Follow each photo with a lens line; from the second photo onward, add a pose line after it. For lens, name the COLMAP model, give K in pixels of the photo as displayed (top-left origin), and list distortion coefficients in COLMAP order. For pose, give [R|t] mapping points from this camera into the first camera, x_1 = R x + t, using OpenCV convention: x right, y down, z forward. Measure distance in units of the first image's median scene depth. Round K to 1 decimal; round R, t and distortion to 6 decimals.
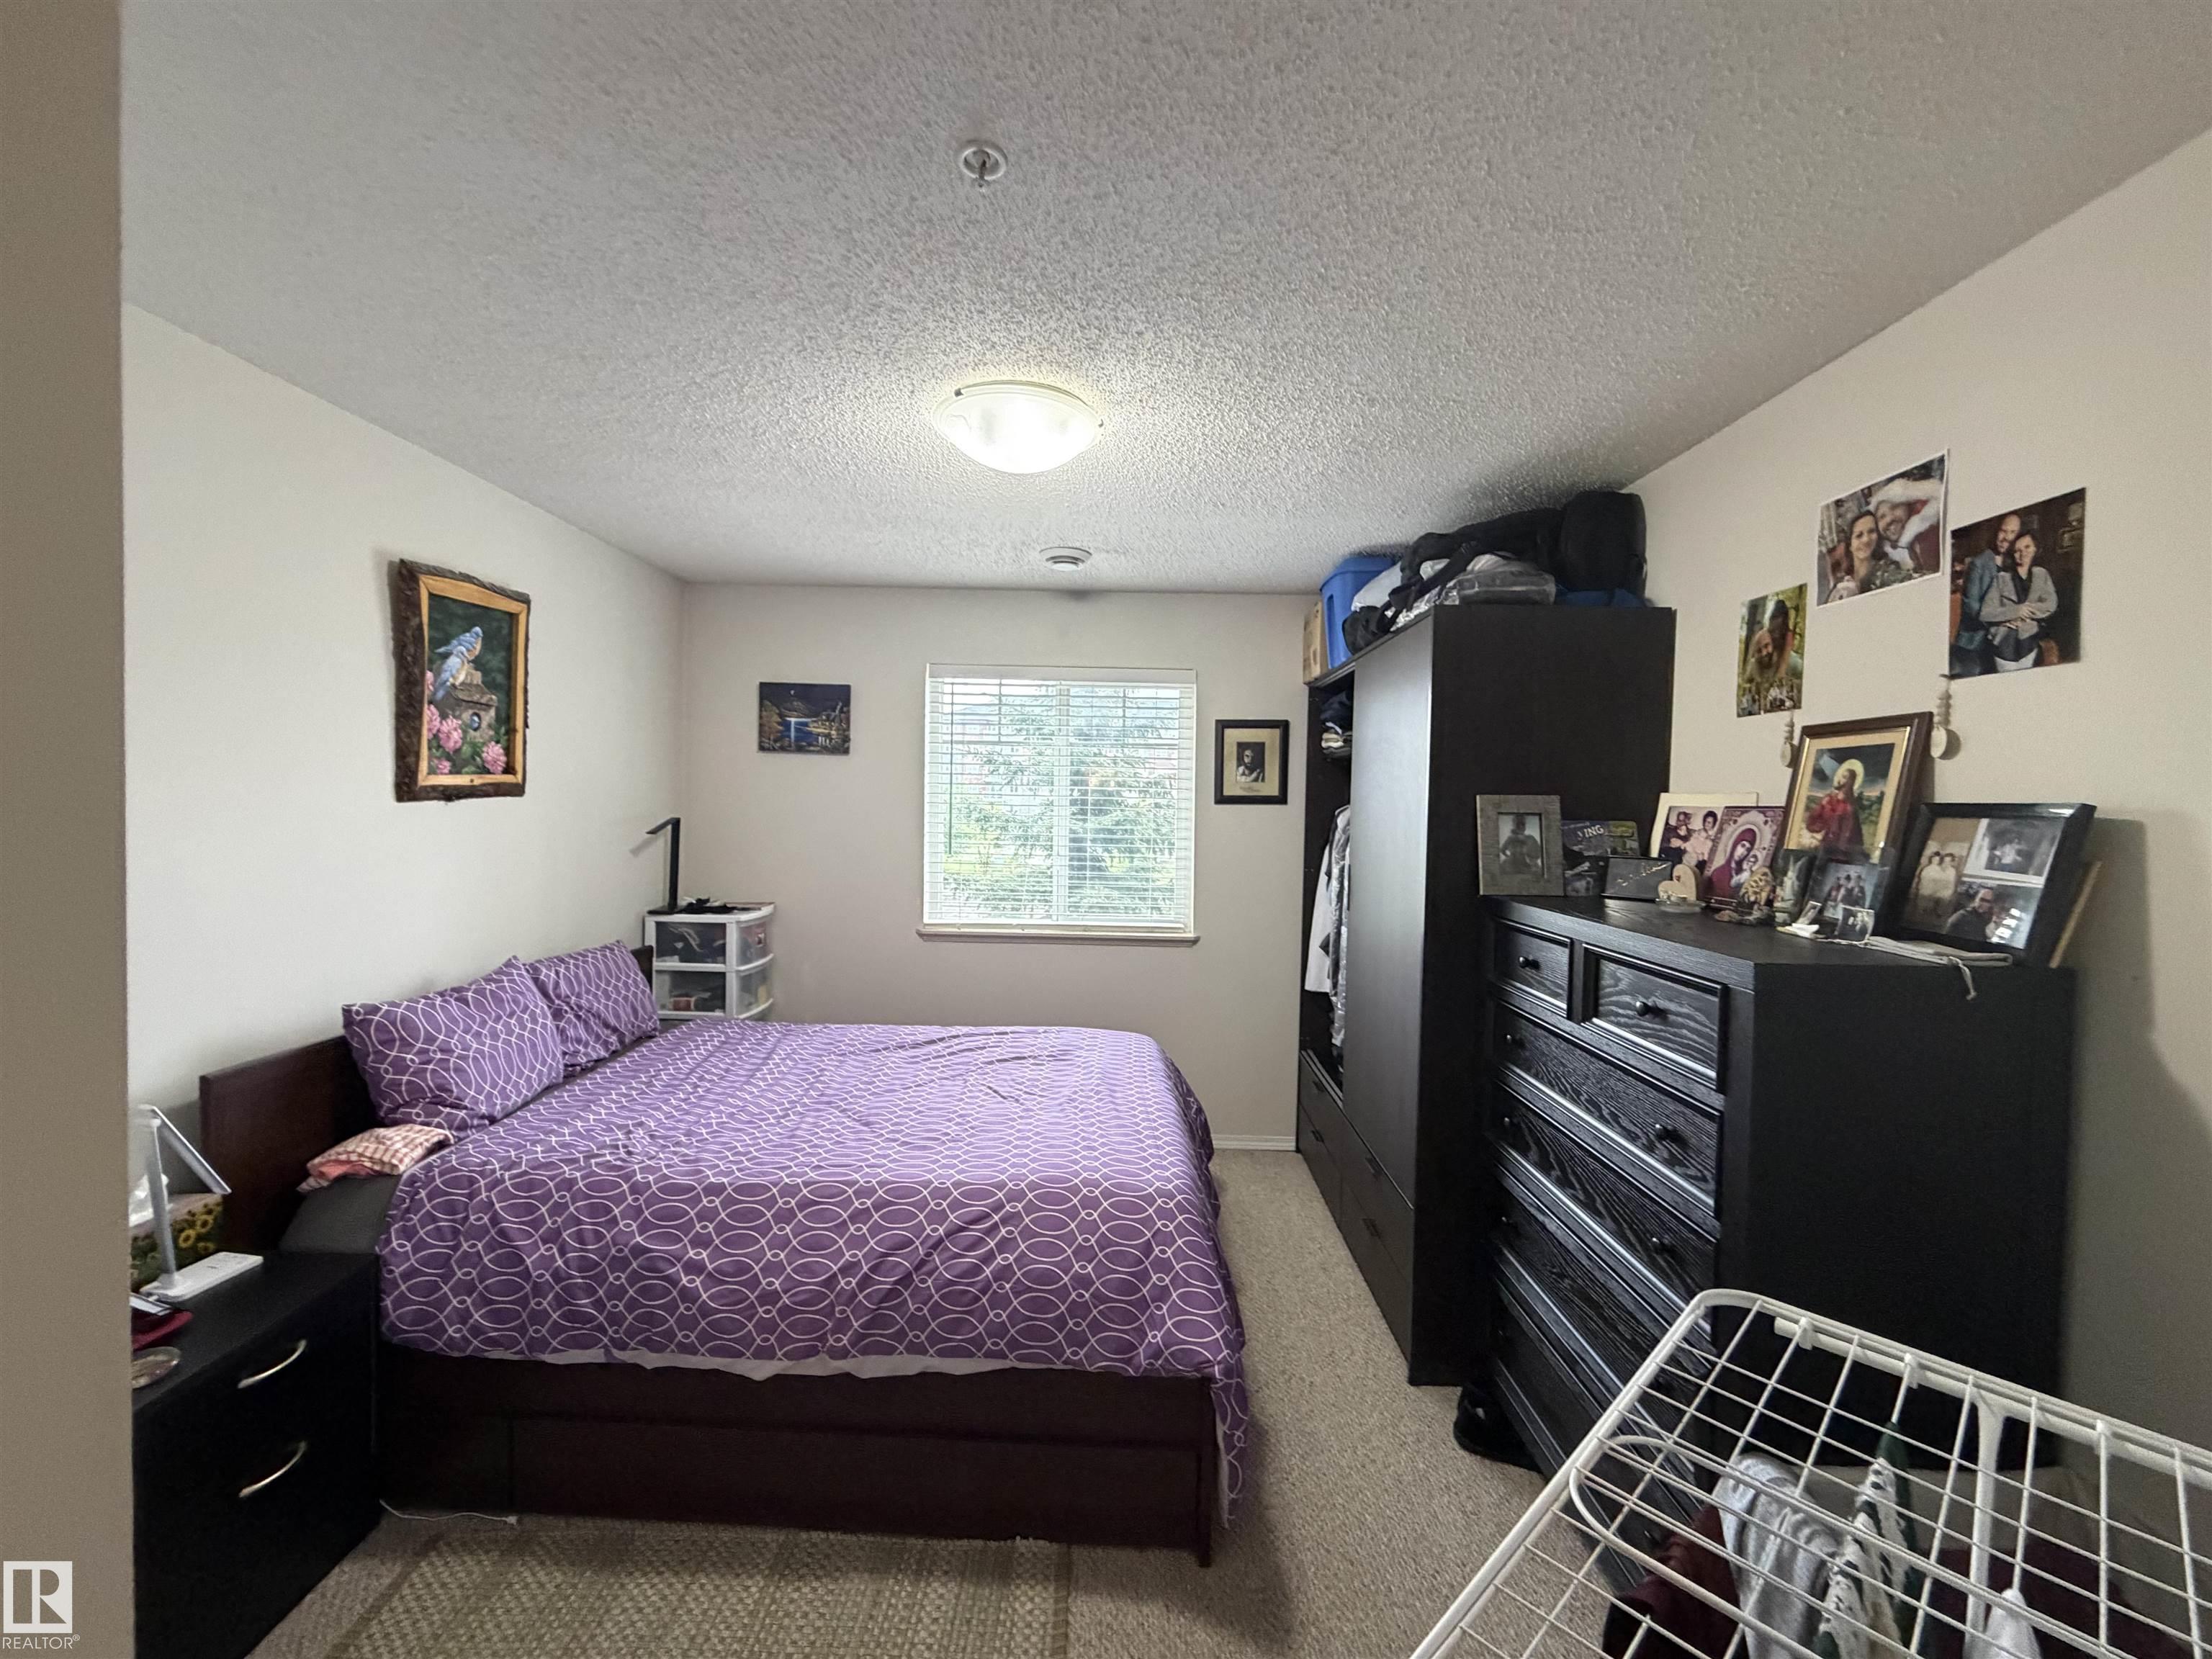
lens RADIAL K [[878.0, 0, 1101.6], [0, 878.0, 828.0], [0, 0, 1]] dist [0.000771, -0.000438]
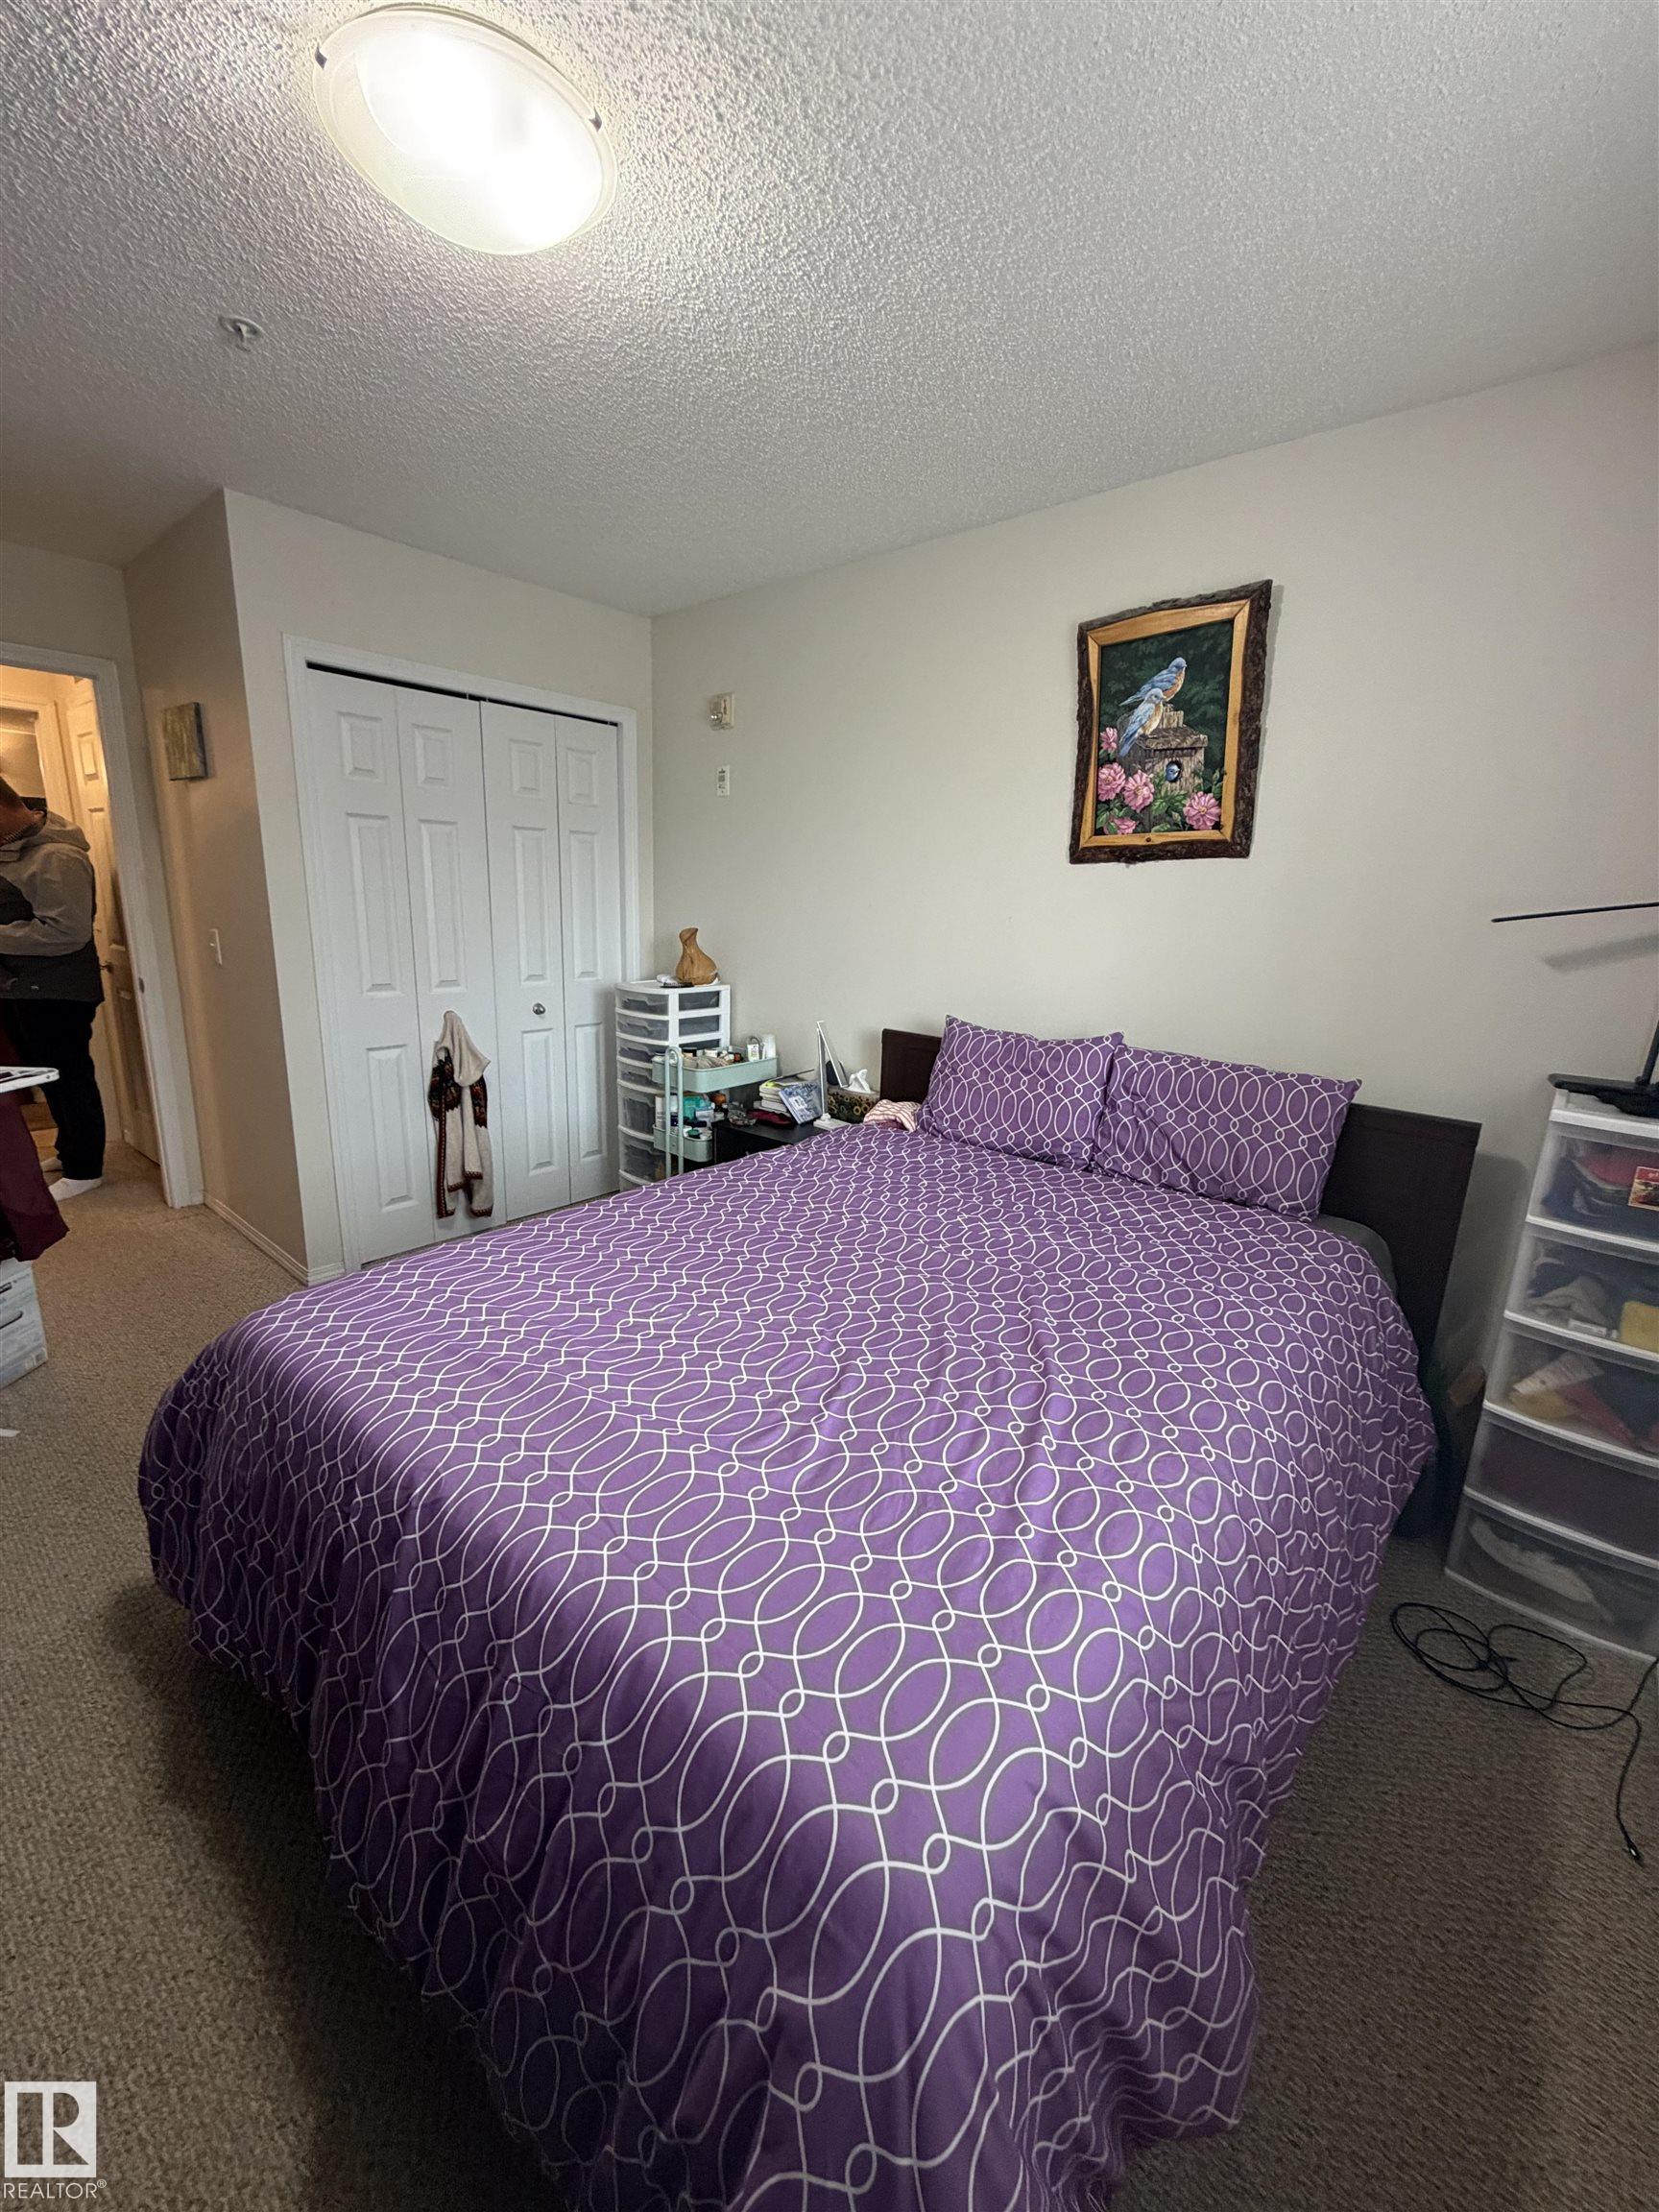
lens RADIAL K [[878.0, 0, 840.0], [0, 878.0, 1090.6], [0, 0, 1]] dist [0.000771, -0.000438]
pose [[-0.637297, 0.138864, -0.758004, 0.319104], [-0.064430, 0.970585, 0.231977, 0.012697], [0.767920, 0.196676, -0.609604, 1.880348]]
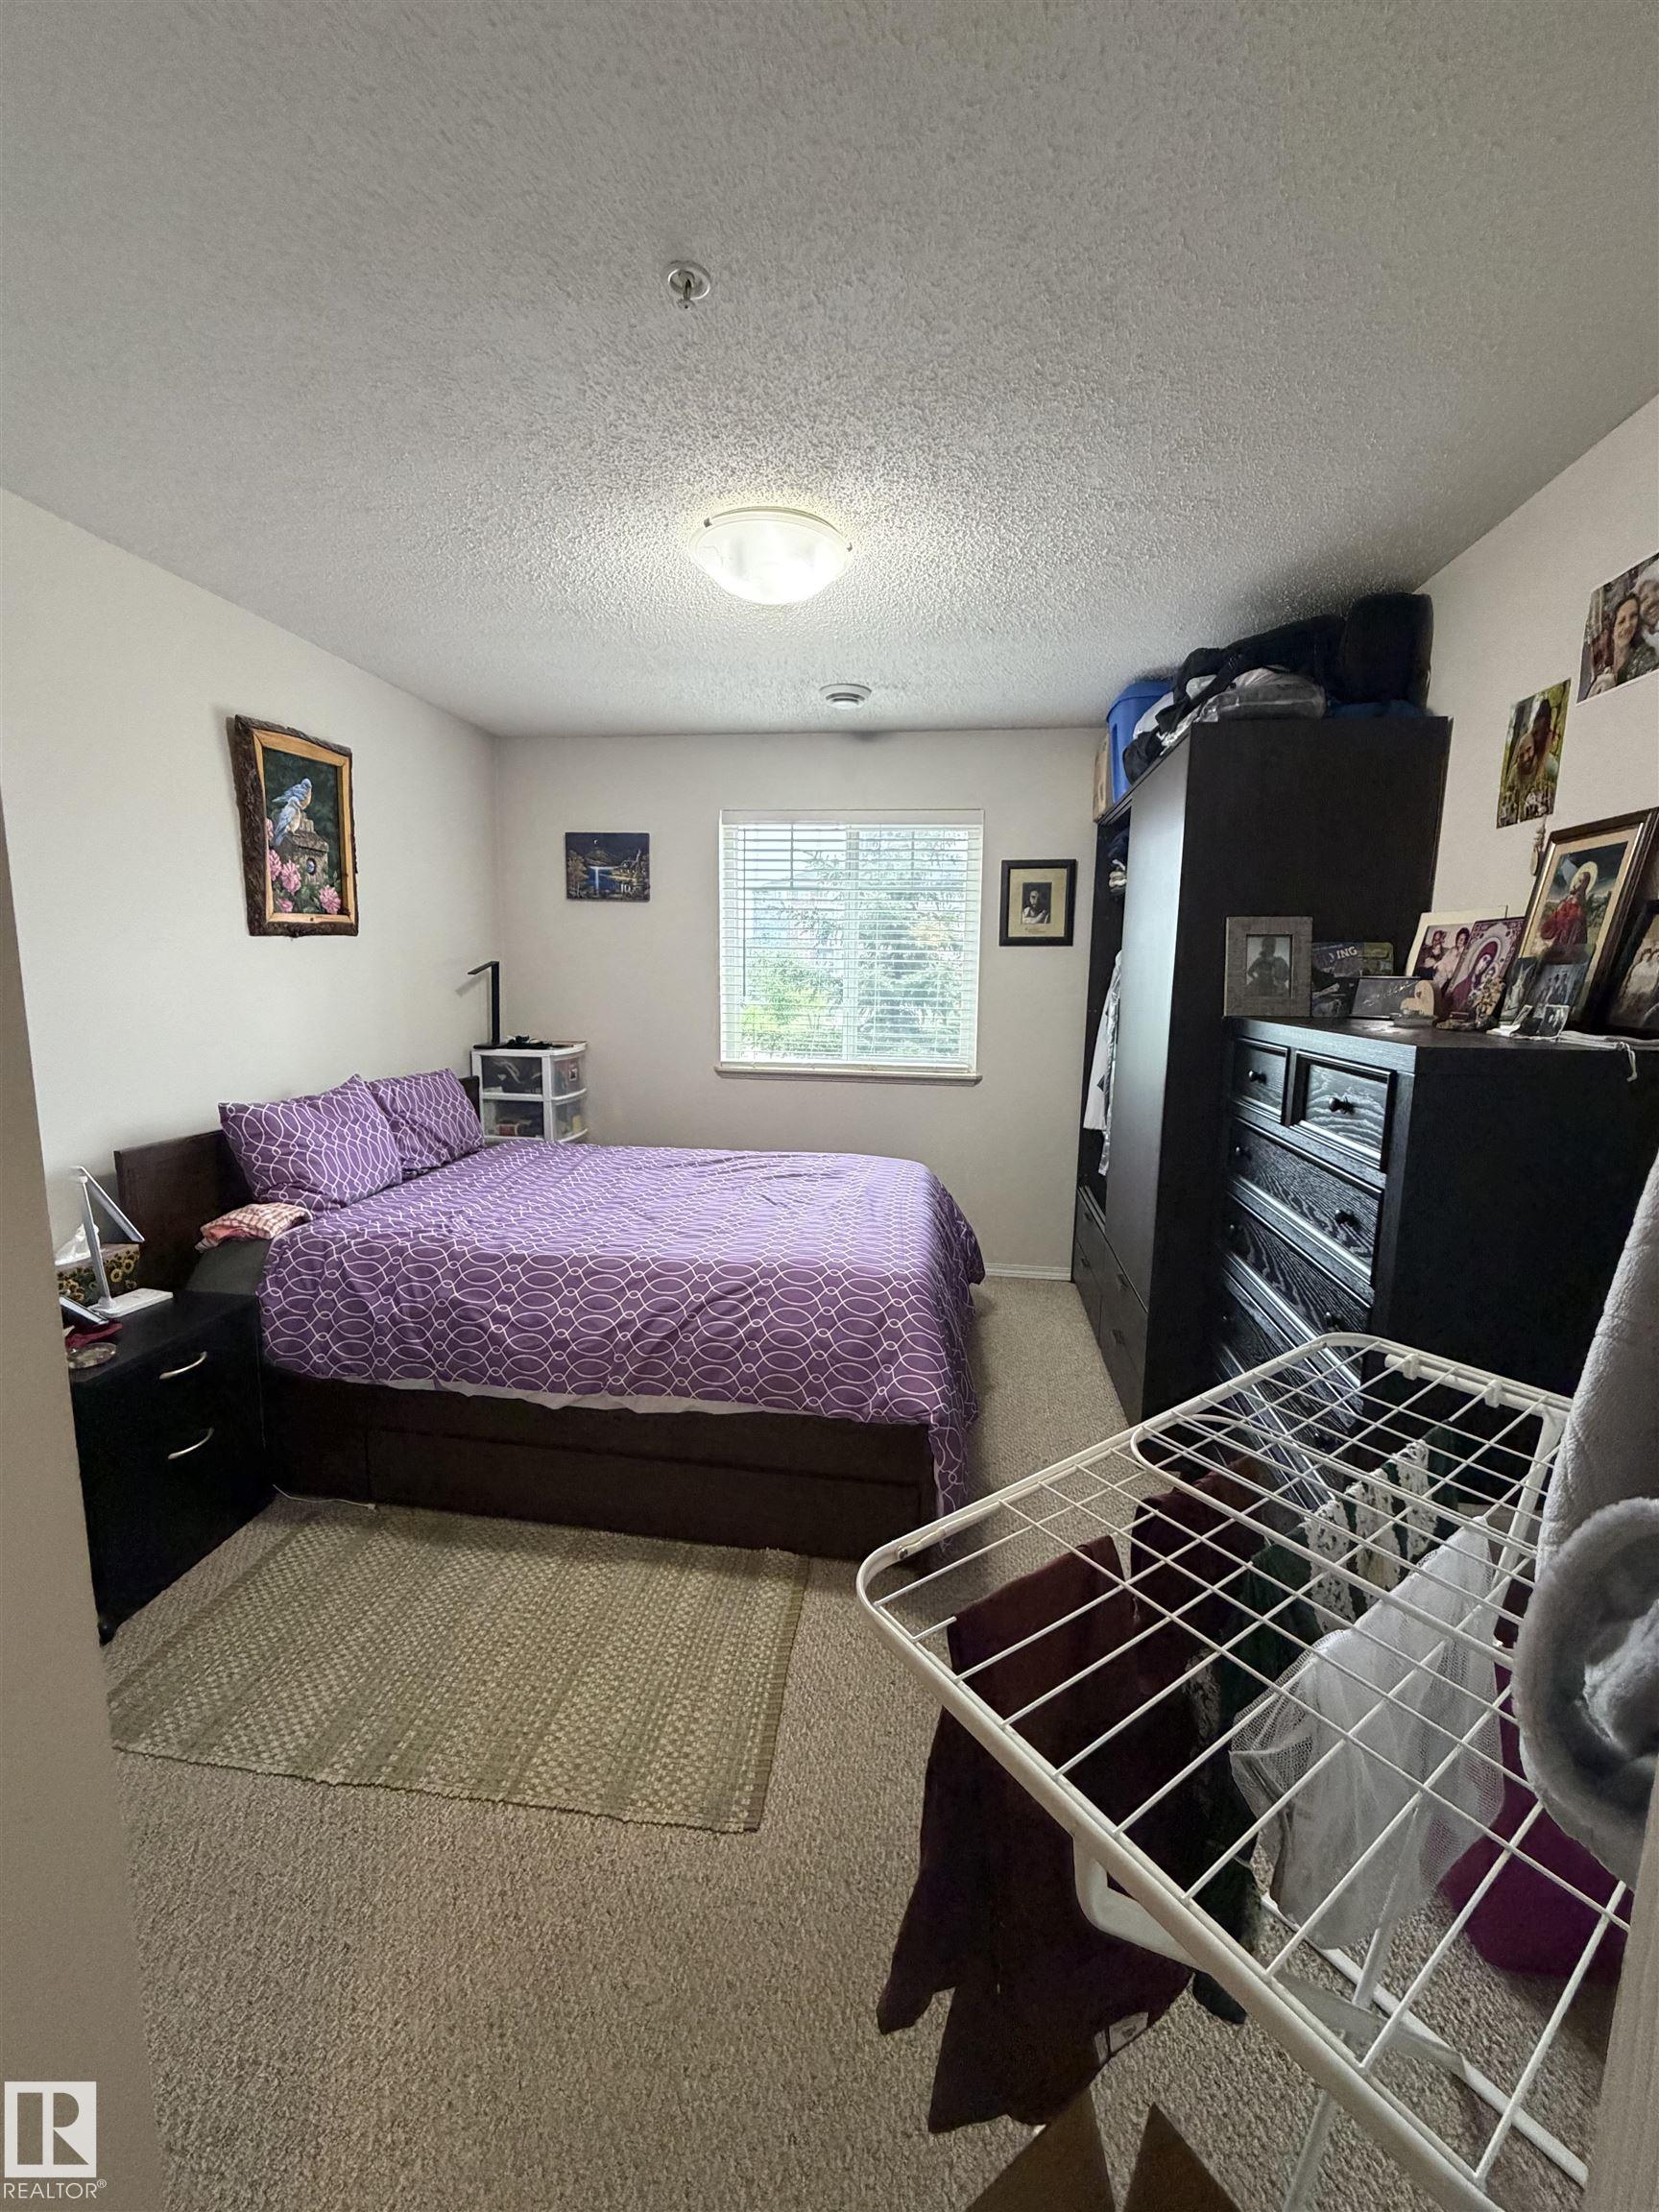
lens RADIAL K [[878.0, 0, 828.5], [0, 878.0, 1098.8], [0, 0, 1]] dist [0.000771, -0.000438]
pose [[0.992984, 0.013613, -0.117464, 0.110504], [0.000065, 0.993289, 0.115663, 0.061772], [0.118250, -0.114859, 0.986319, -0.087825]]
